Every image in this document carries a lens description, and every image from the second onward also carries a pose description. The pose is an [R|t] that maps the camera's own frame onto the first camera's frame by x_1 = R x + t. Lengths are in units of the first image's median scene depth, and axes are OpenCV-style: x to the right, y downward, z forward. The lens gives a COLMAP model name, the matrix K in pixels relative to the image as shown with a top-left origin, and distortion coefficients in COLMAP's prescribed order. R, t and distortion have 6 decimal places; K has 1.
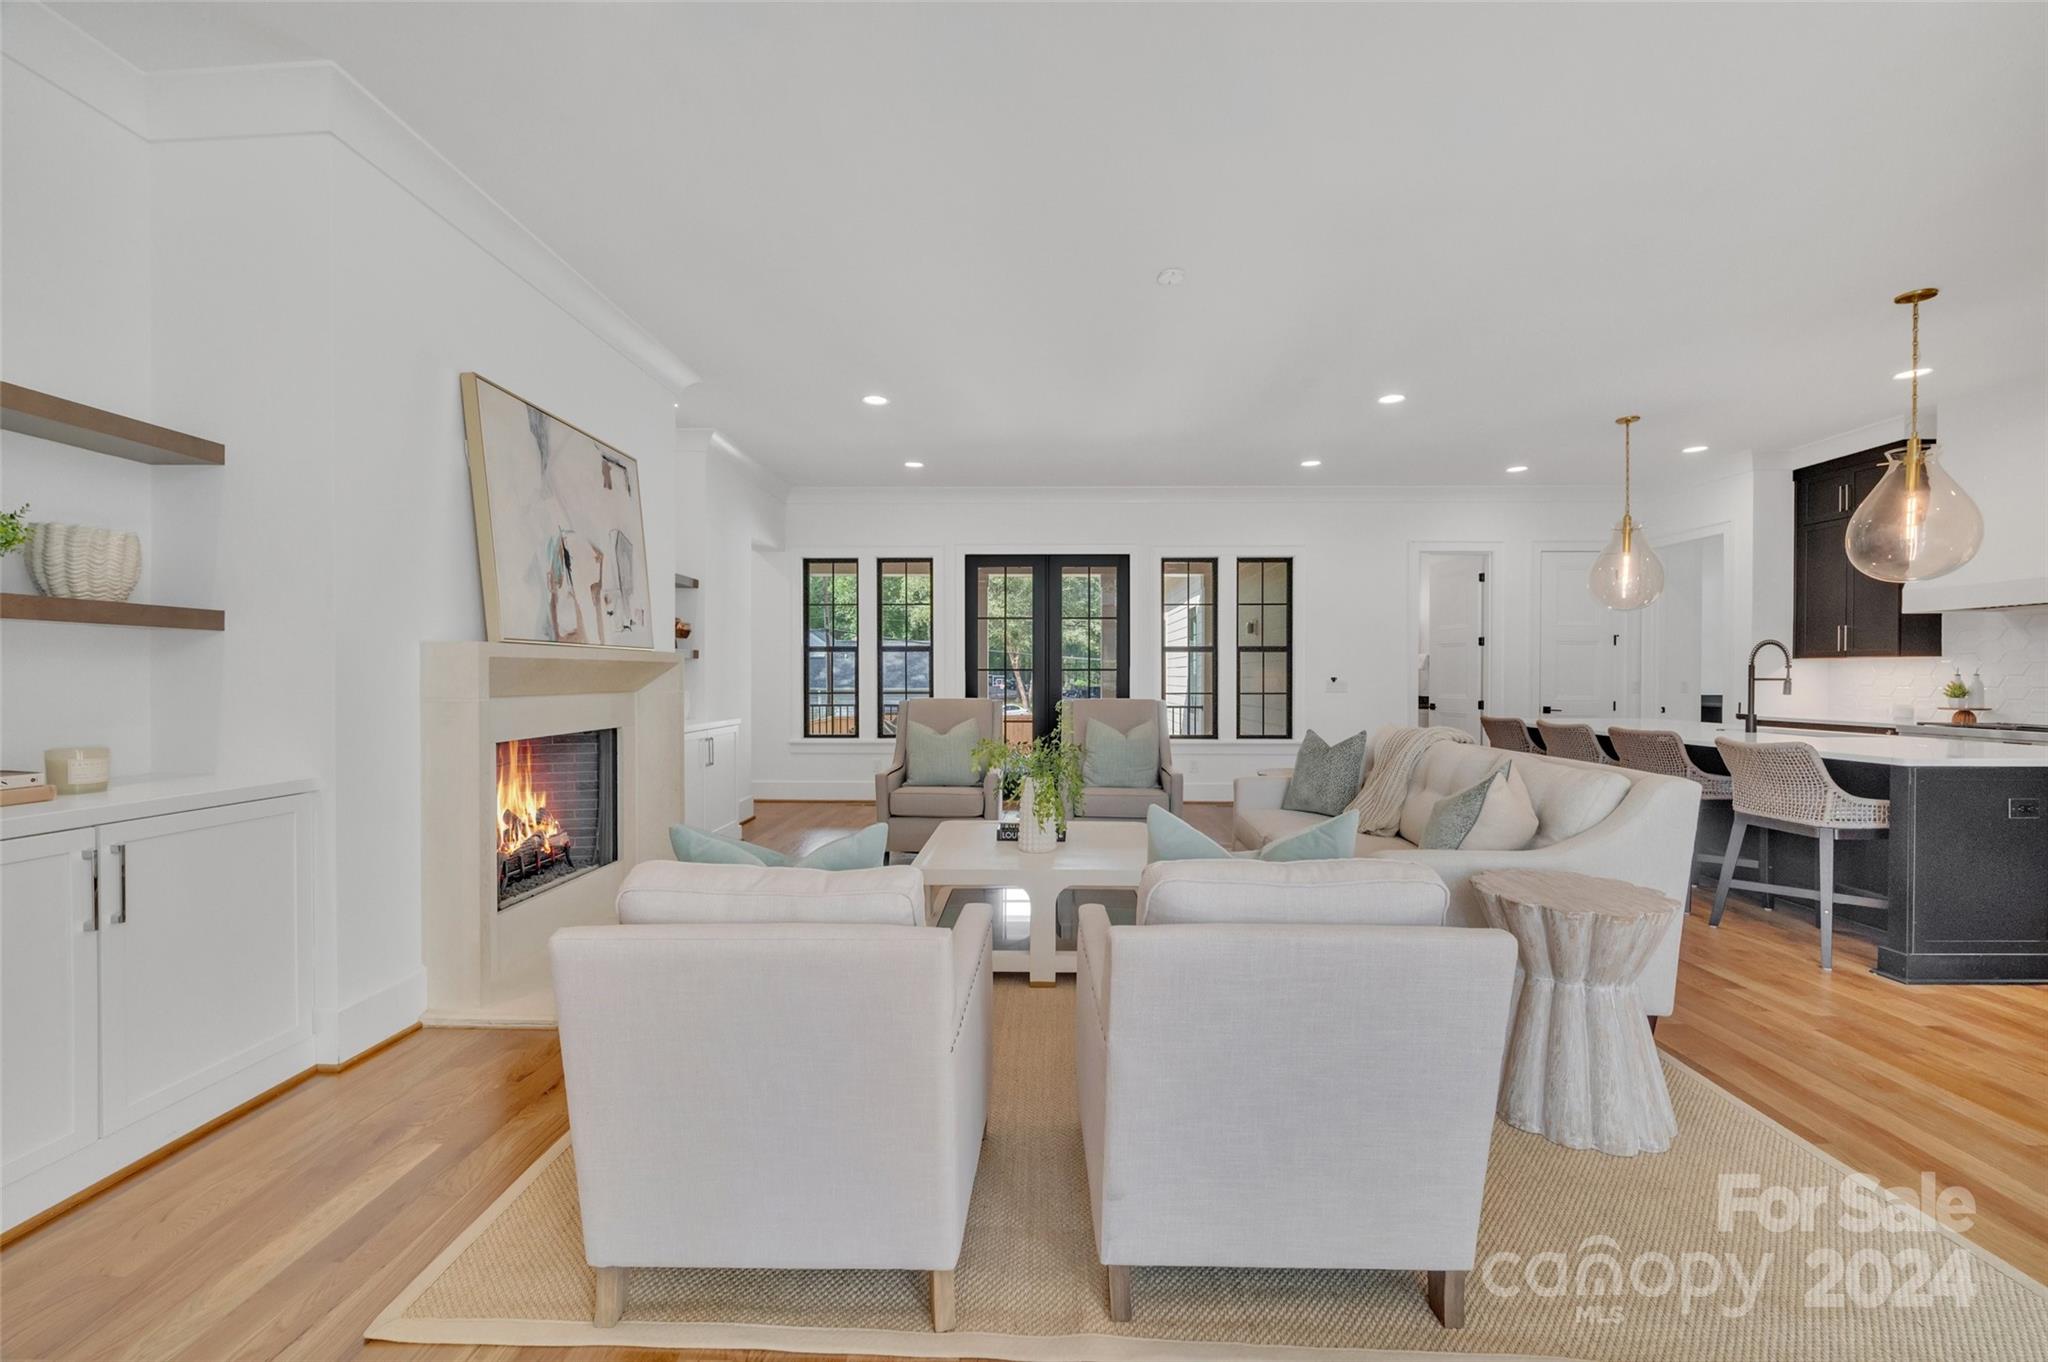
lens RADIAL K [[841.8, 0, 1028.8], [0, 841.8, 676.0], [0, 0, 1]] dist [-0.000671, -0.000195]
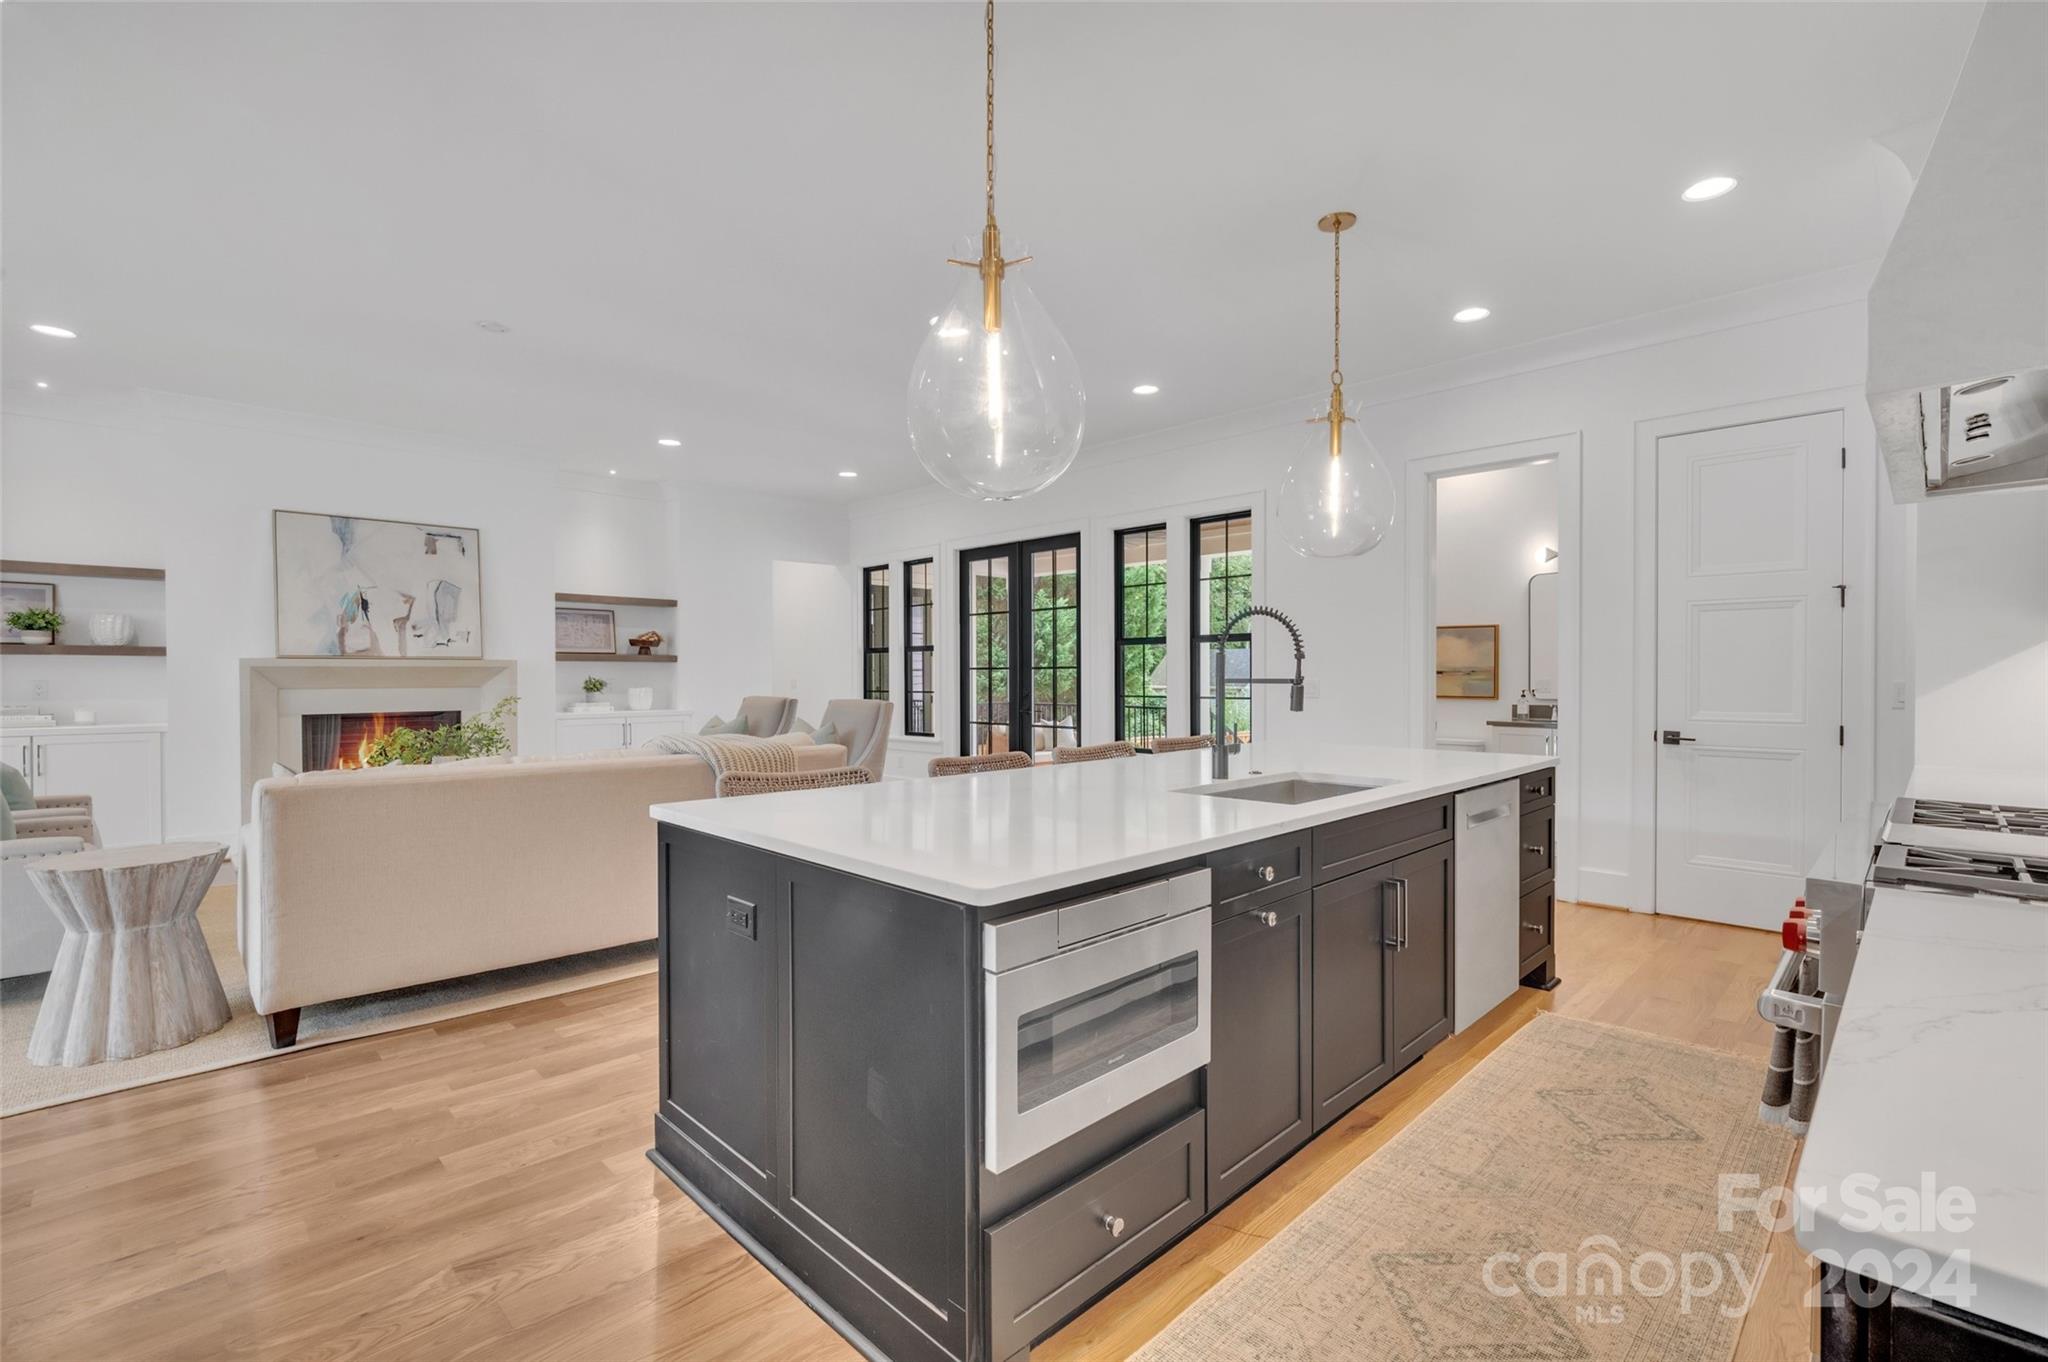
lens RADIAL K [[922.1, 0, 1015.9], [0, 922.1, 690.2], [0, 0, 1]] dist [-0.000448, -0.000100]
pose [[0.692474, 0.010261, -0.721370, 1.187459], [0.001897, 0.999869, 0.016044, 0.000602], [0.721441, -0.012479, 0.692364, 0.488660]]
